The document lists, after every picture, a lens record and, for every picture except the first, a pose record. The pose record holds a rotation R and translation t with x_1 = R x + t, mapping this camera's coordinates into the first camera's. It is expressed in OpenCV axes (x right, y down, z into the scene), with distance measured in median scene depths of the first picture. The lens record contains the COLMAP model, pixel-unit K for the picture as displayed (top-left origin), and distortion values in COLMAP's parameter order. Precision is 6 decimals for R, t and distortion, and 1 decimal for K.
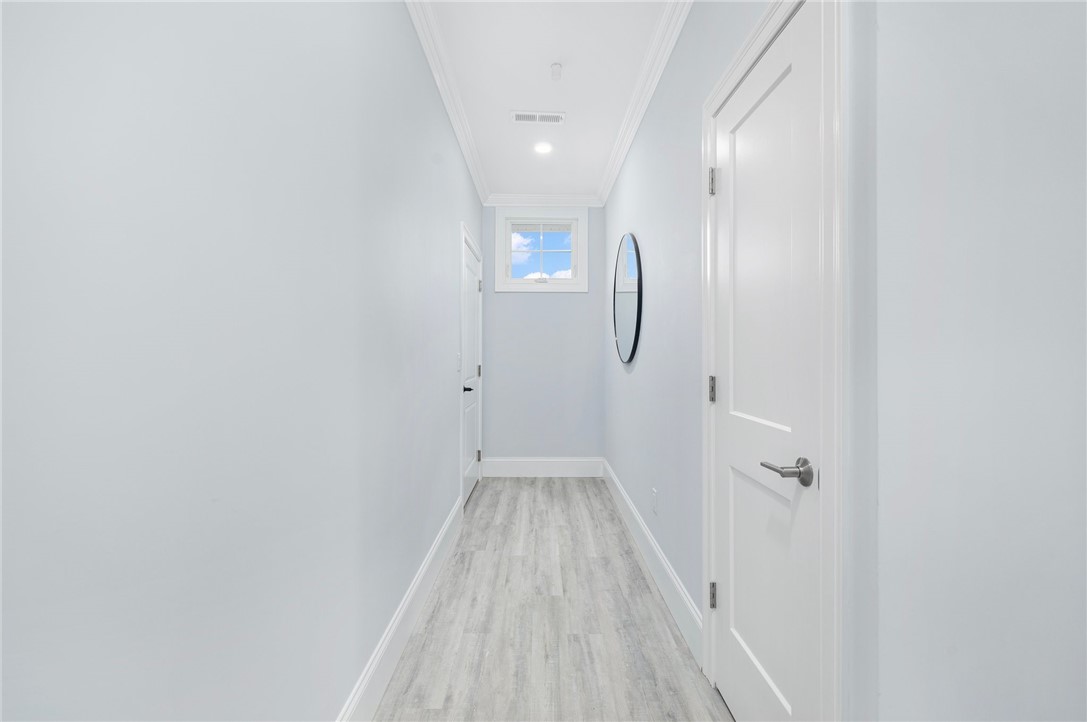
lens RADIAL K [[464.8, 0, 536.6], [0, 464.8, 352.9], [0, 0, 1]] dist [-0.000847, -0.000066]
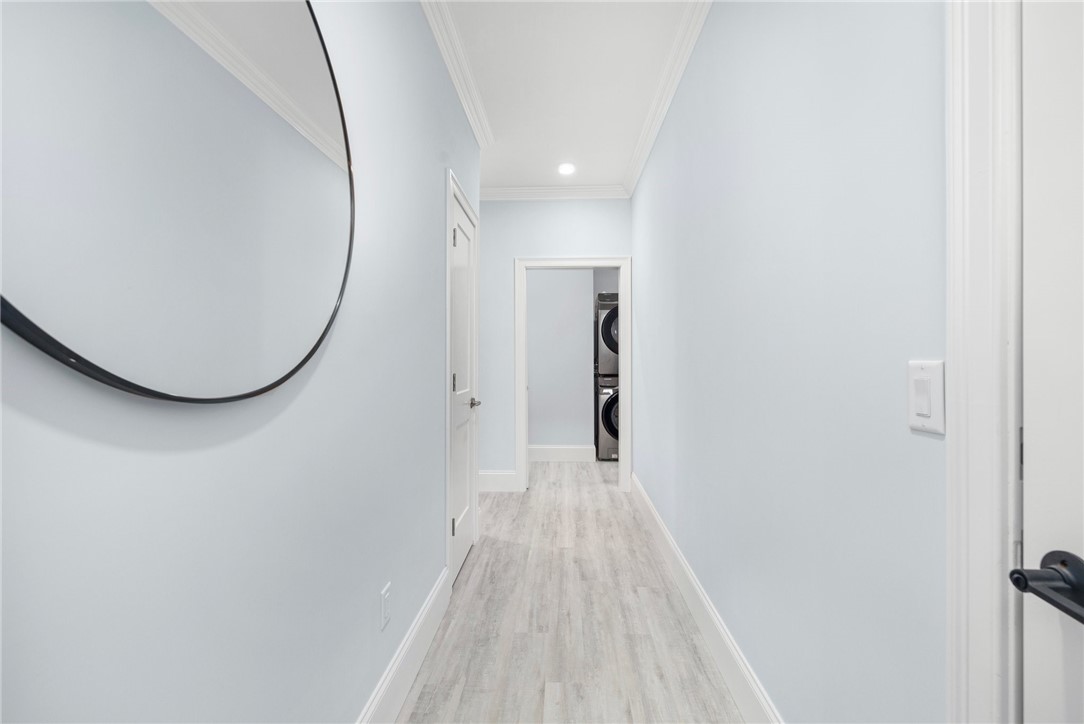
lens RADIAL K [[463.6, 0, 535.2], [0, 463.6, 353.9], [0, 0, 1]] dist [-0.000847, -0.000066]
pose [[-0.998320, -0.000662, 0.057936, 0.035388], [-0.001204, 0.999956, -0.009321, -0.000668], [-0.057927, -0.009375, -0.998277, 2.010438]]
